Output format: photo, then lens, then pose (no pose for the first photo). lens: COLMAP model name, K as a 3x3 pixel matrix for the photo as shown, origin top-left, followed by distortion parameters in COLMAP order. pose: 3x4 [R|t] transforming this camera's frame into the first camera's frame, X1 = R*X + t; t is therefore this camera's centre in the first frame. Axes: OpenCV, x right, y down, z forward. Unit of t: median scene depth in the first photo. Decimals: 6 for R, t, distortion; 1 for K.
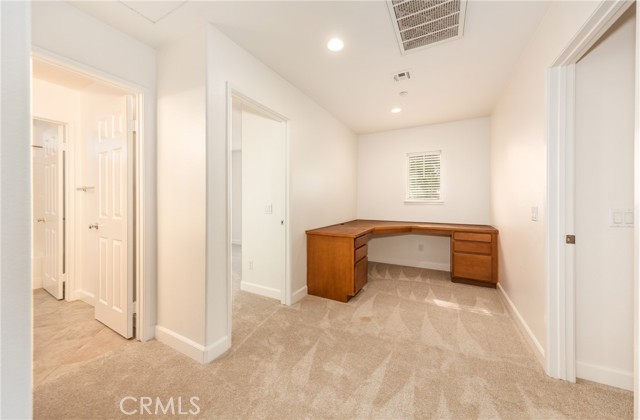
lens RADIAL K [[229.1, 0, 320.3], [0, 229.1, 201.5], [0, 0, 1]] dist [-0.000697, -0.000032]
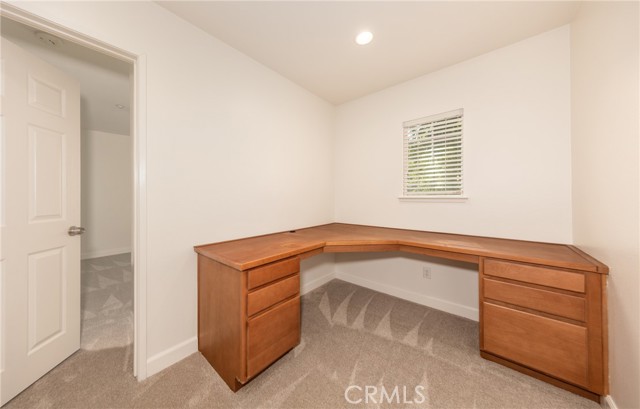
lens RADIAL K [[210.1, 0, 308.0], [0, 210.1, 197.6], [0, 0, 1]] dist [0.006340, -0.000079]
pose [[0.972195, -0.006181, -0.234093, 0.343730], [0.006216, 0.999981, -0.000589, 0.000675], [0.234092, -0.000883, 0.972214, 0.501047]]
